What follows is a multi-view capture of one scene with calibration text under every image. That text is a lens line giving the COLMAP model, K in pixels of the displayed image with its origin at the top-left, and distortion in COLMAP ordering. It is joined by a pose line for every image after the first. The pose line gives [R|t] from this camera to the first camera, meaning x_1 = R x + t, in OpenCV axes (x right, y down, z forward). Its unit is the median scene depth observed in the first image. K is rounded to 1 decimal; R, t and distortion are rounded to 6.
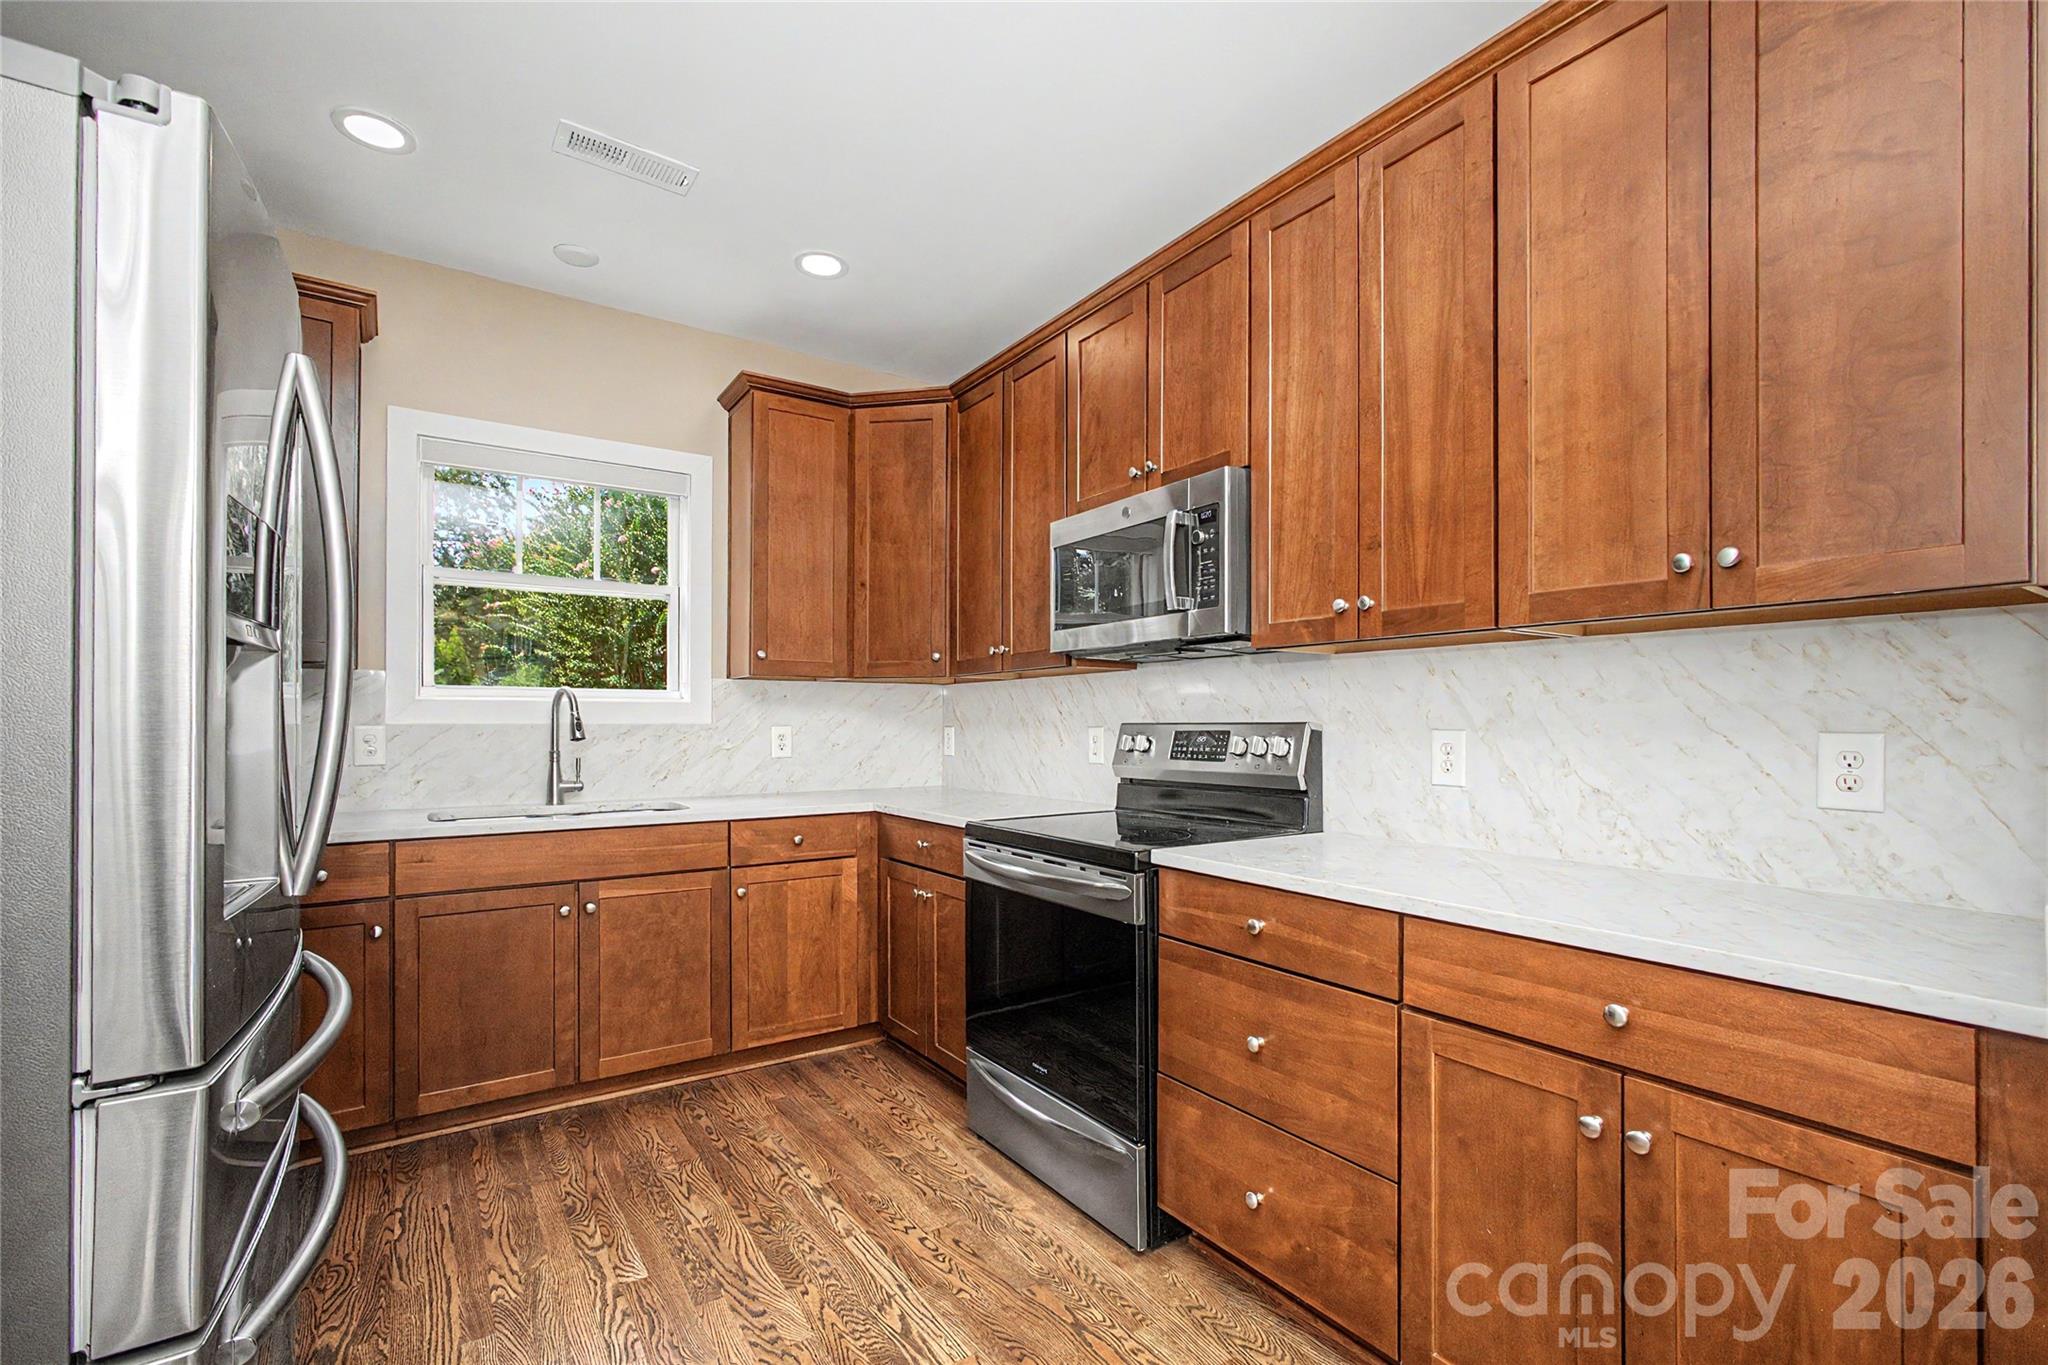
lens RADIAL K [[923.6, 0, 1032.9], [0, 923.6, 712.7], [0, 0, 1]] dist [-0.002791, 0.000806]
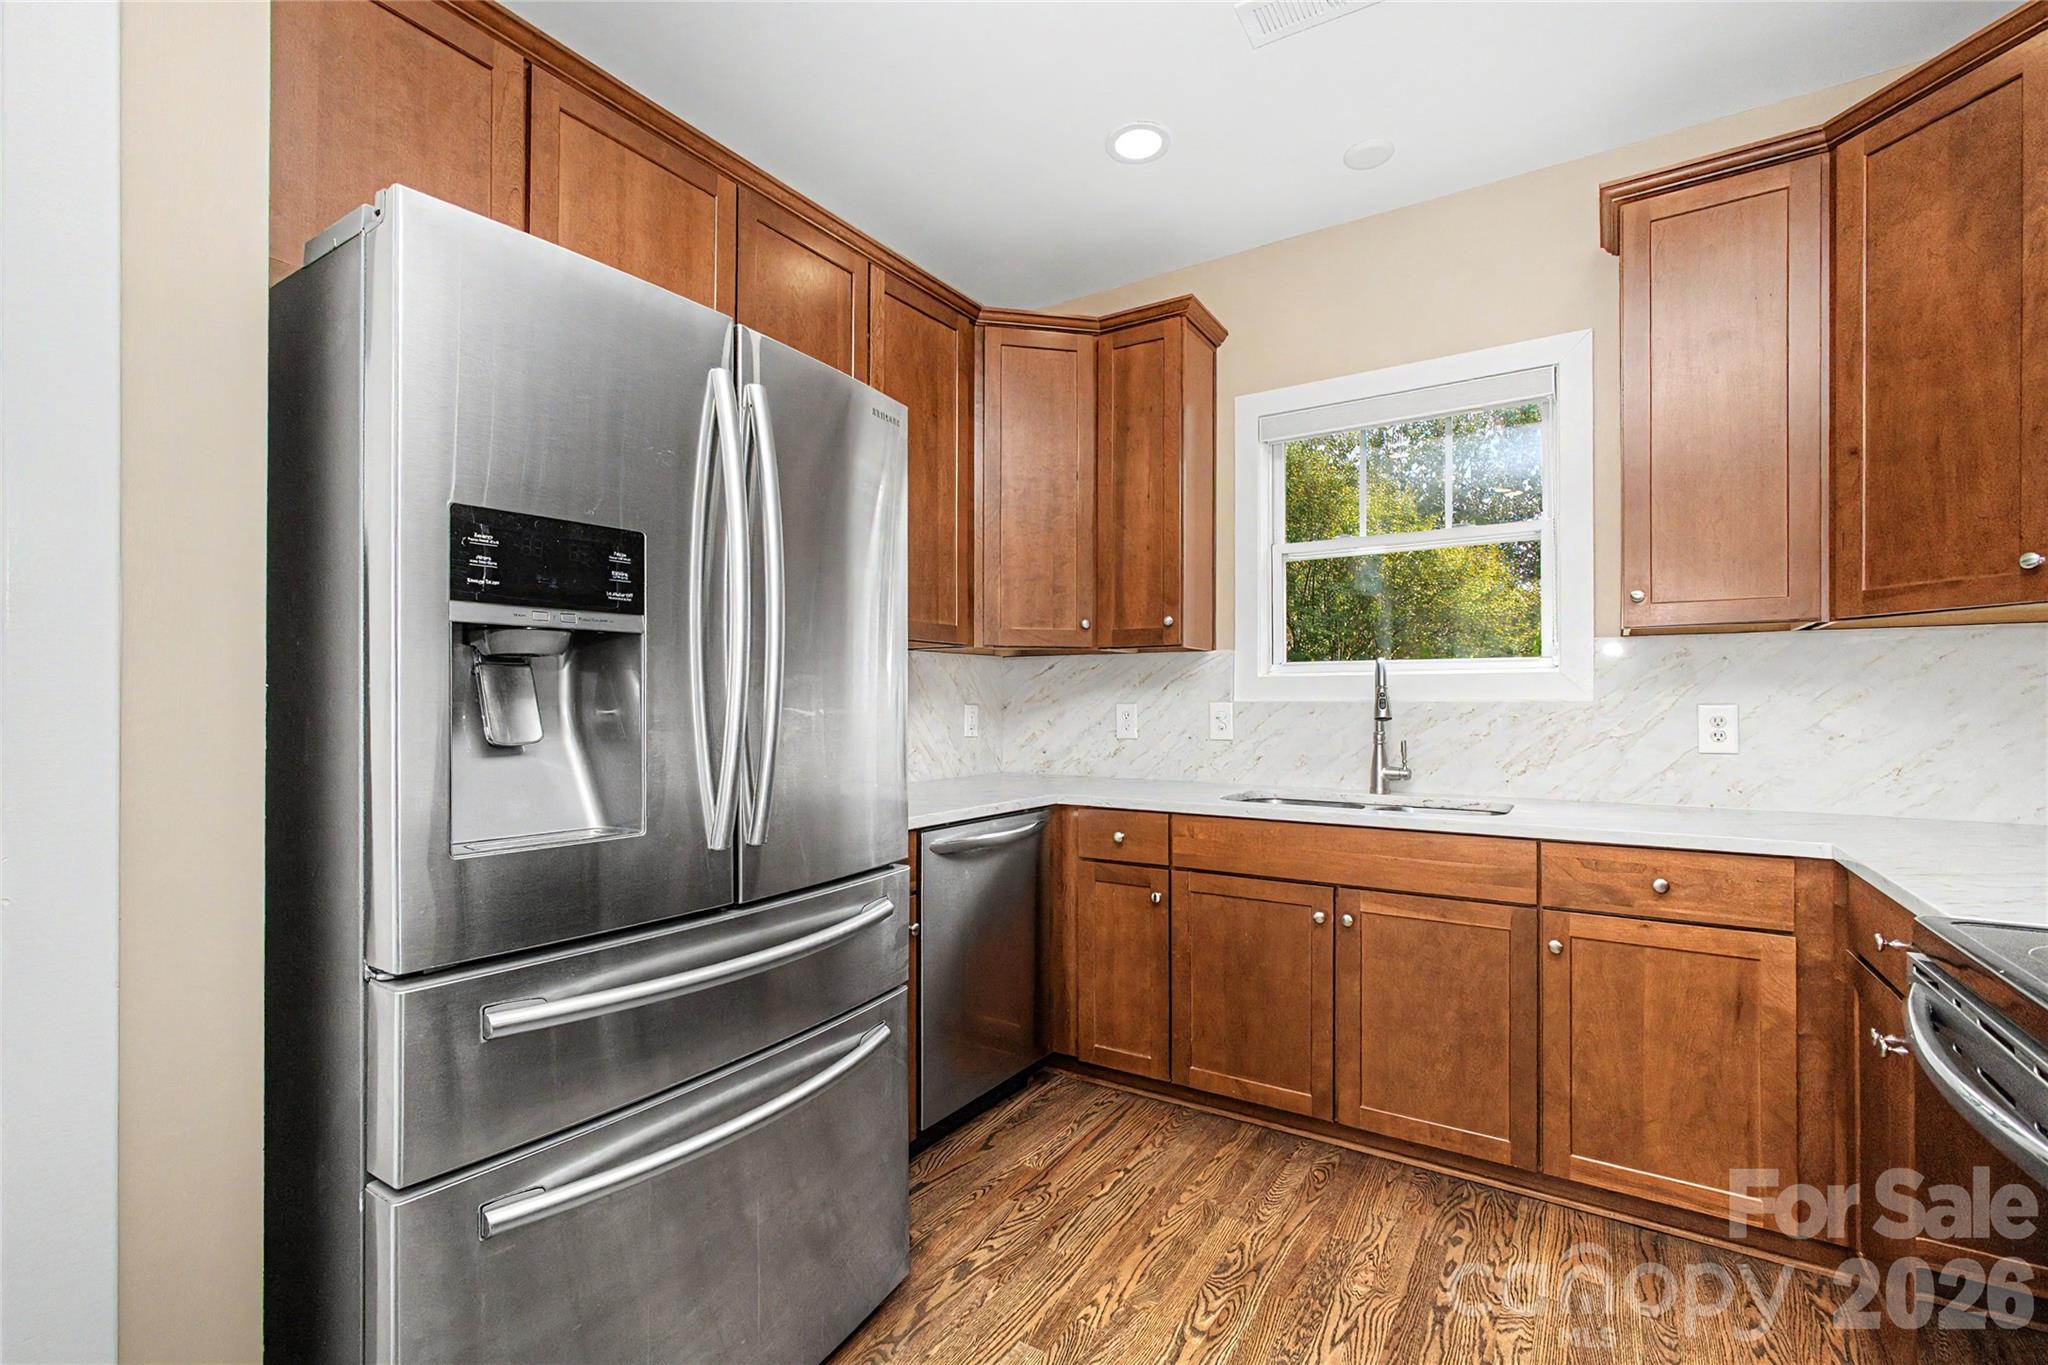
lens RADIAL K [[893.8, 0, 1021.0], [0, 893.8, 694.2], [0, 0, 1]] dist [-0.013764, 0.006282]
pose [[0.373491, -0.009554, -0.927585, 0.147134], [0.010085, 0.999930, -0.006239, 0.007796], [0.927579, -0.007024, 0.373561, 0.384986]]
